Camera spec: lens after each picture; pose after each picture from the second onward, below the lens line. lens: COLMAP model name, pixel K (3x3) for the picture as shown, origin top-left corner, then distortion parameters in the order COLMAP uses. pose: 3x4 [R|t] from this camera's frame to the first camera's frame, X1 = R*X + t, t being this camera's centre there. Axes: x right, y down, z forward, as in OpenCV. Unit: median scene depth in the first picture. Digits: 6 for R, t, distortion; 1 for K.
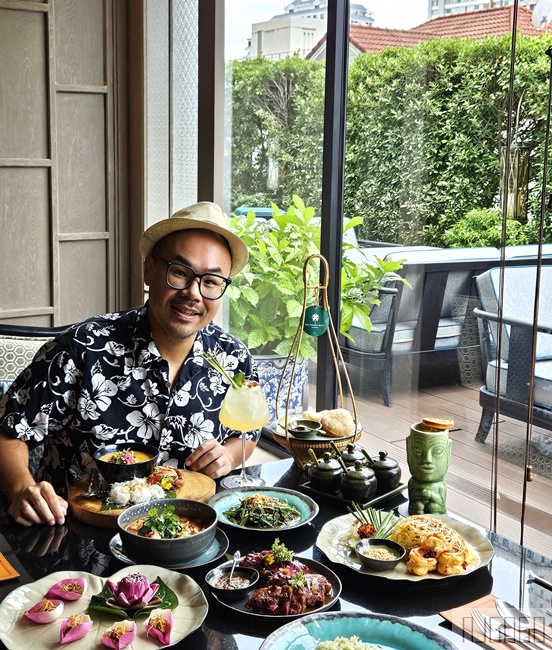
lens RADIAL K [[960.2, 0, 276.0], [0, 960.2, 325.0], [0, 0, 1]] dist [0.093230, 0.040224]
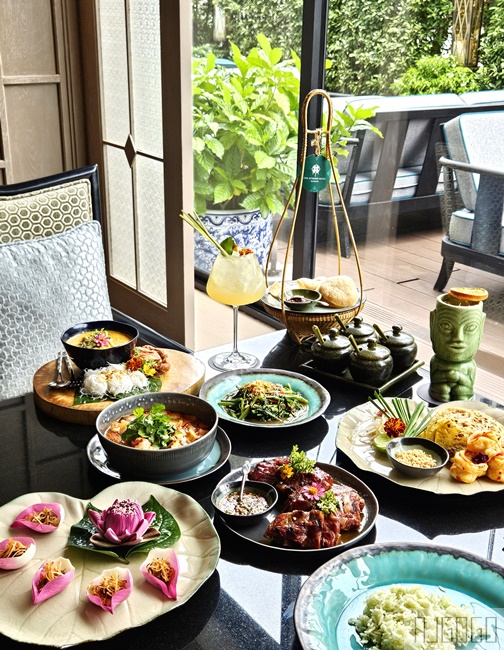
lens RADIAL K [[754.5, 0, 252.0], [0, 754.5, 325.0], [0, 0, 1]] dist [0.122351, -0.195595]
pose [[0.997628, -0.026032, 0.063717, -0.064266], [0.013283, 0.981131, 0.192885, -0.003442], [-0.067536, -0.191581, 0.979150, 0.340620]]
